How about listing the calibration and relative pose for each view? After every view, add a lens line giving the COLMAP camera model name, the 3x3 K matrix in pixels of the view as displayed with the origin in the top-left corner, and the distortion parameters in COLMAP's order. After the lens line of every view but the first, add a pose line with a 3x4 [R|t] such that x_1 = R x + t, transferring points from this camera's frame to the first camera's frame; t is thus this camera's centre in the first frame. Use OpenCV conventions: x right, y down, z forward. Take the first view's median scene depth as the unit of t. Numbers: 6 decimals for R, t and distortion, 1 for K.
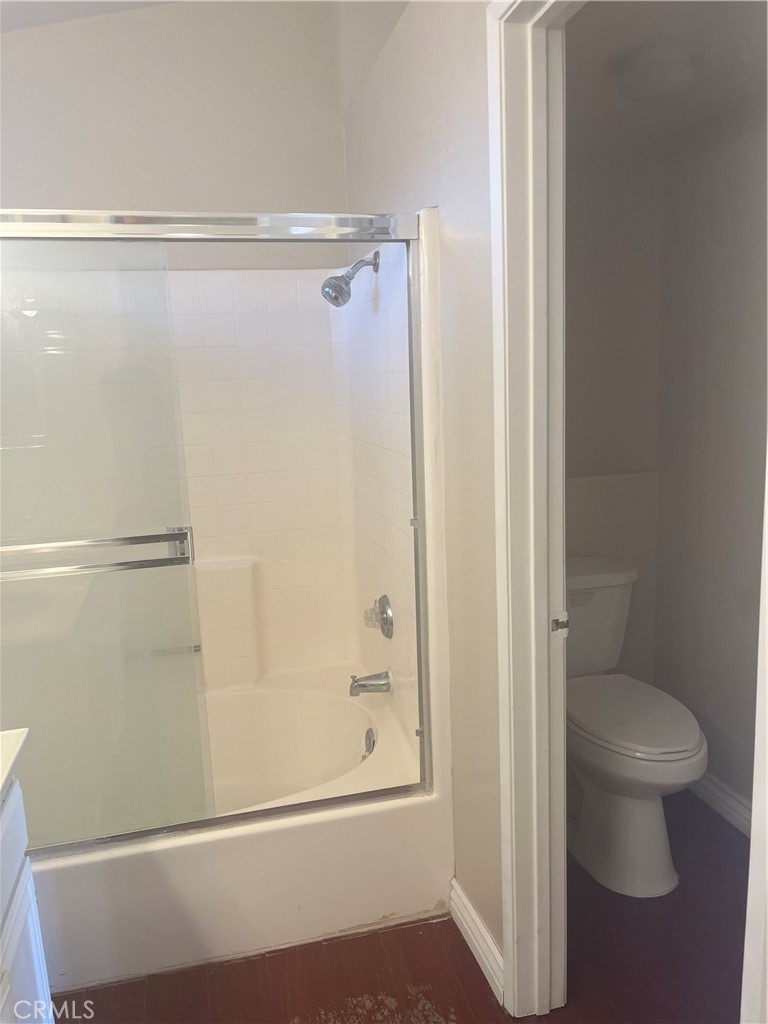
lens RADIAL K [[758.0, 0, 384.0], [0, 758.0, 512.0], [0, 0, 1]] dist [0.136394, -0.138038]
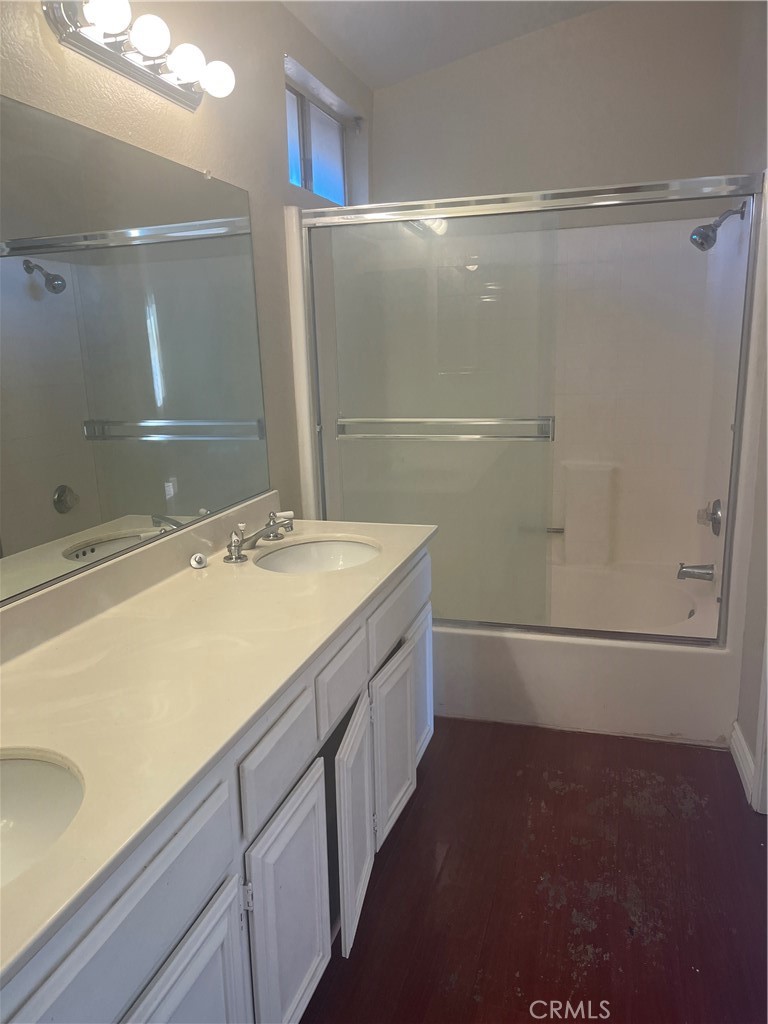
lens RADIAL K [[796.7, 0, 384.0], [0, 796.7, 512.0], [0, 0, 1]] dist [0.009027, 0.005434]
pose [[0.853057, 0.114684, -0.509060, 0.197026], [-0.104324, 0.993337, 0.048965, 0.128539], [0.511283, 0.011337, 0.859337, -0.324147]]
